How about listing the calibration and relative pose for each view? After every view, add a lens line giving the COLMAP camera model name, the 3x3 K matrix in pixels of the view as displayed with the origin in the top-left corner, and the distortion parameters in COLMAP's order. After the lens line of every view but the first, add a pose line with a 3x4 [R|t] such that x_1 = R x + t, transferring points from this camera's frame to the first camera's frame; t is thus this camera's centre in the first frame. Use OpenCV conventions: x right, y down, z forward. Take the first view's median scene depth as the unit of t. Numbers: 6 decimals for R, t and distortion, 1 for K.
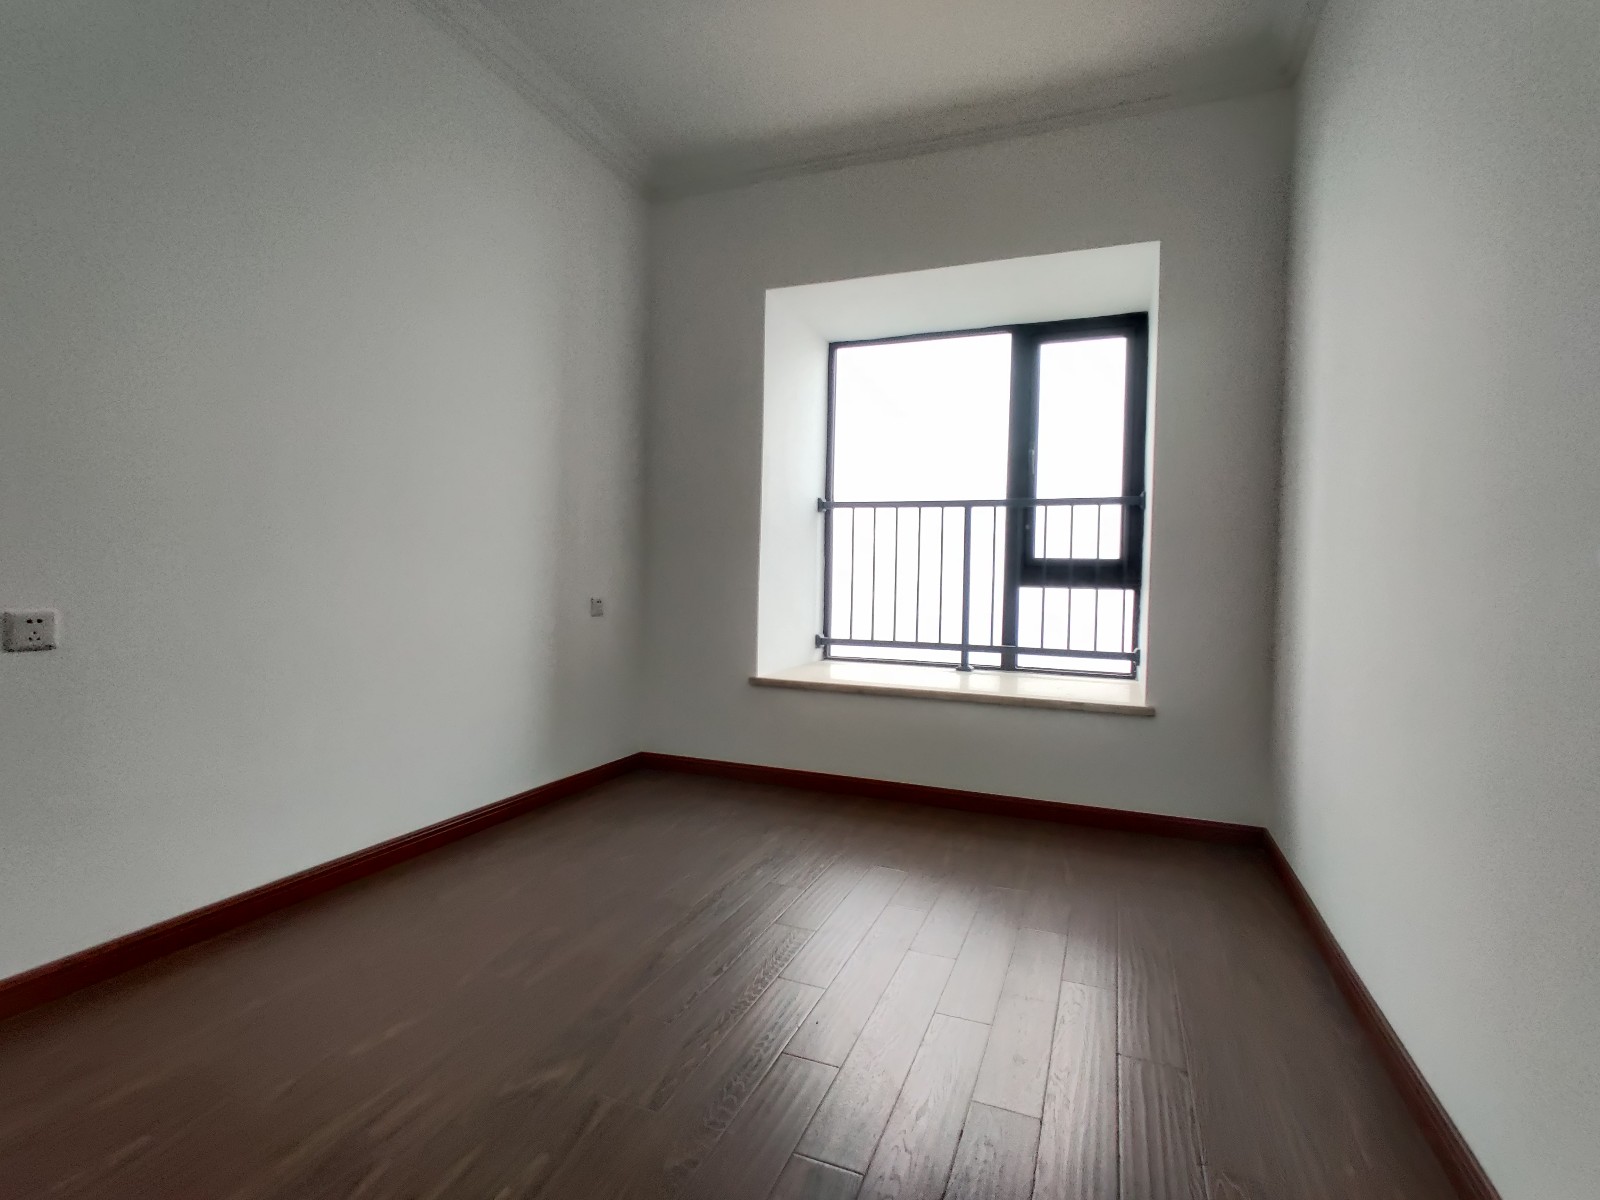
lens RADIAL K [[789.9, 0, 800.0], [0, 789.9, 600.0], [0, 0, 1]] dist [-0.000756, 0.000072]
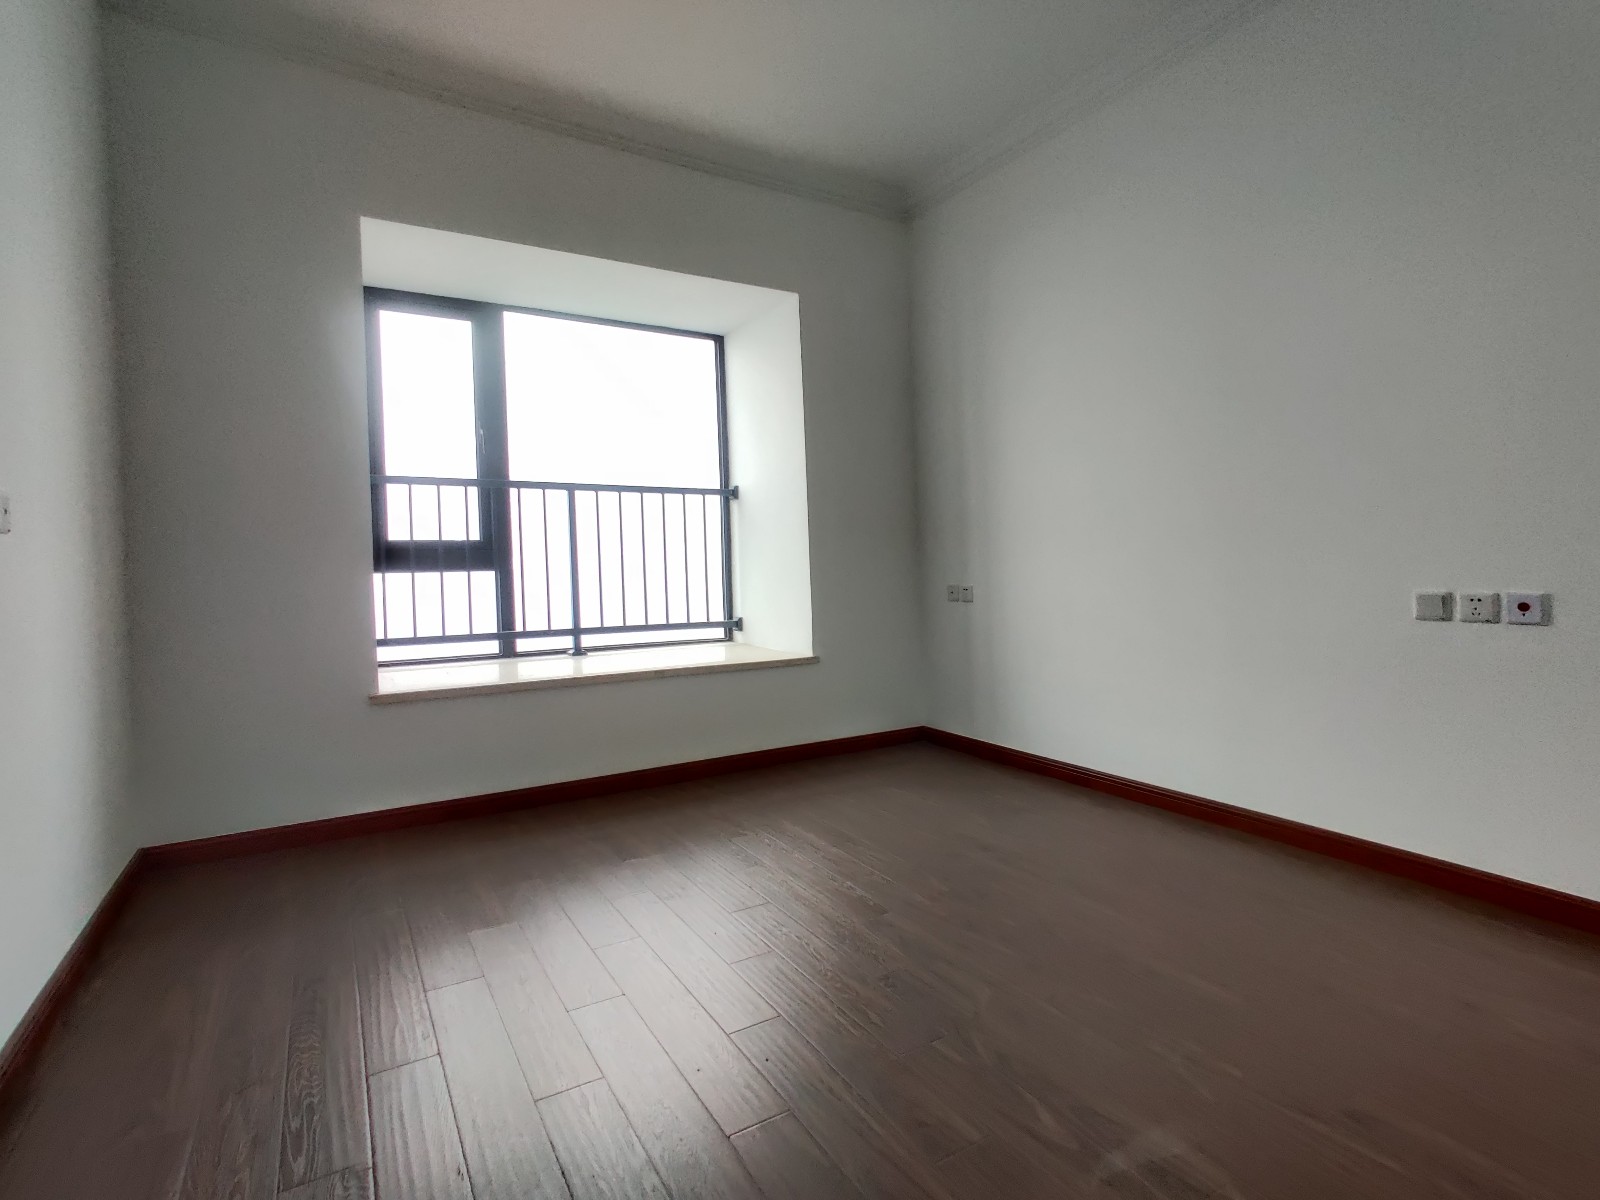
lens RADIAL K [[794.0, 0, 796.0], [0, 794.0, 576.2], [0, 0, 1]] dist [0.034517, 0.000109]
pose [[0.612653, -0.044288, 0.789110, -0.365273], [0.049464, 0.998620, 0.017643, -0.012086], [-0.788803, 0.028223, 0.613998, 0.145086]]
